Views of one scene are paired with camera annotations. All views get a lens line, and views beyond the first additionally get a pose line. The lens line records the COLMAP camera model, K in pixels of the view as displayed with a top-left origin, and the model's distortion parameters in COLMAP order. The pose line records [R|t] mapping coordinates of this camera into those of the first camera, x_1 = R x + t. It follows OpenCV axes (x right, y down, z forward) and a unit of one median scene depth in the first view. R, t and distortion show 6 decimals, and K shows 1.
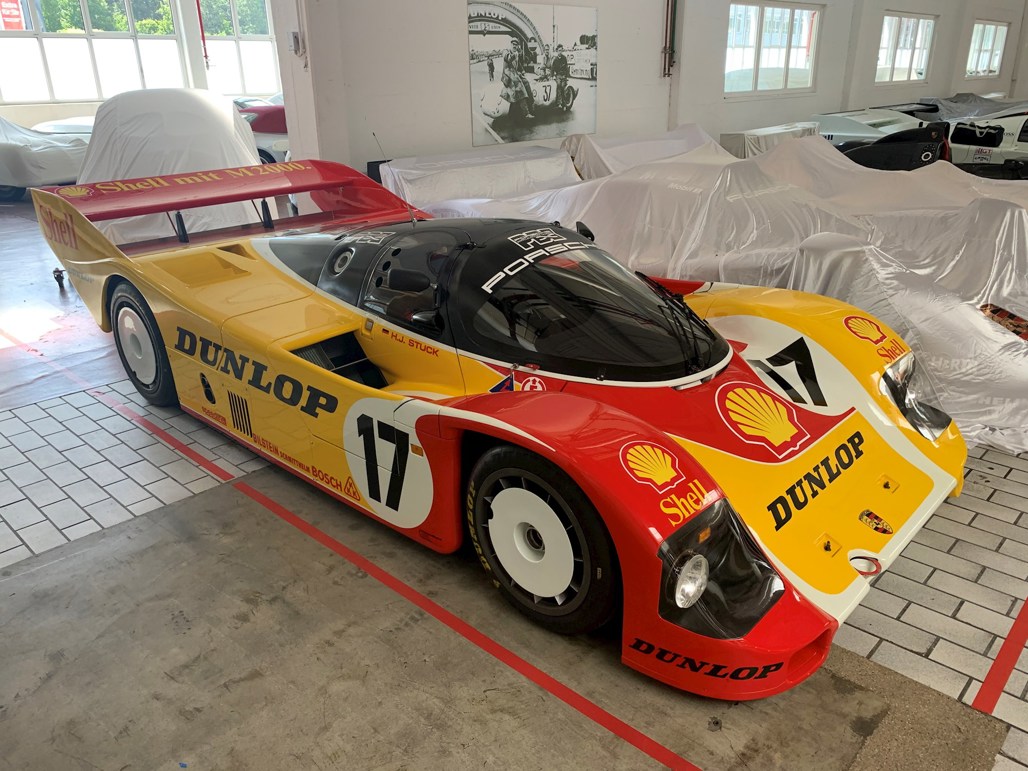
lens RADIAL K [[792.2, 0, 514.5], [0, 792.2, 385.8], [0, 0, 1]] dist [-0.006445, -0.001360]
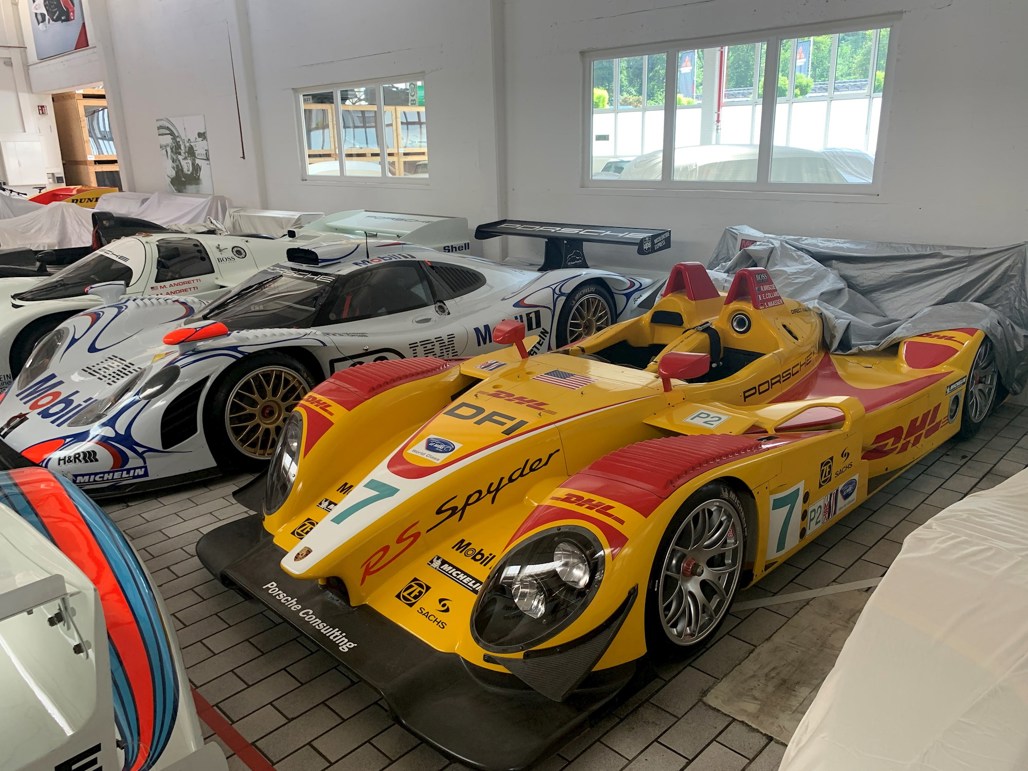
lens RADIAL K [[792.2, 0, 513.8], [0, 792.2, 386.1], [0, 0, 1]] dist [-0.006445, -0.001360]
pose [[-0.017998, 0.312559, -0.949728, 1.749325], [-0.348491, 0.888355, 0.298965, -0.690293], [0.937139, 0.336352, 0.092935, 1.626415]]
